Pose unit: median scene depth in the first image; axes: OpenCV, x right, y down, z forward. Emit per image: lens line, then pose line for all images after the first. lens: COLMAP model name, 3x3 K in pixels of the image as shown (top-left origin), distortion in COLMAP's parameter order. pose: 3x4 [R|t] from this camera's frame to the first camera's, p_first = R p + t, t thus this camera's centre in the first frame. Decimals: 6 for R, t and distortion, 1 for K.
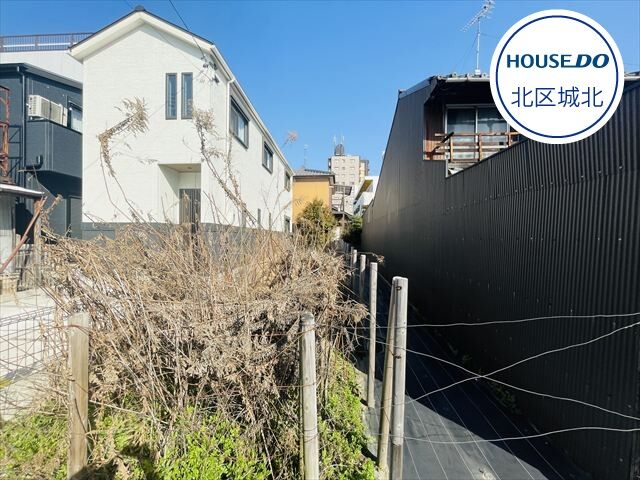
lens RADIAL K [[257.3, 0, 320.2], [0, 257.3, 242.3], [0, 0, 1]] dist [-0.008749, -0.000484]
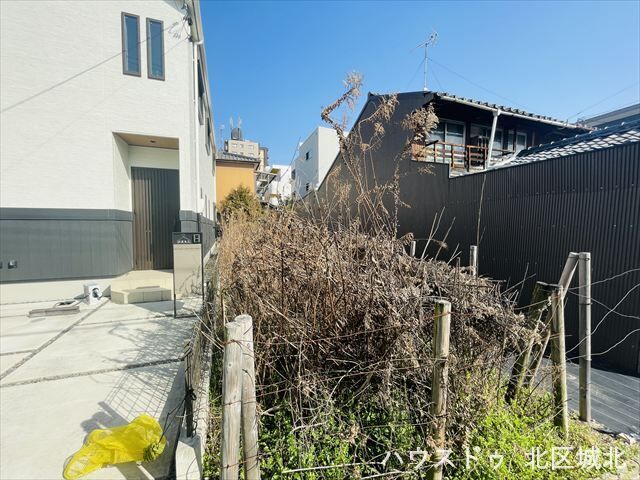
lens RADIAL K [[257.3, 0, 321.0], [0, 257.3, 240.7], [0, 0, 1]] dist [-0.008749, -0.000484]
pose [[0.918279, -0.032840, 0.394570, -0.380148], [0.018493, 0.999024, 0.040109, -0.004414], [-0.395502, -0.029534, 0.917990, 0.055423]]
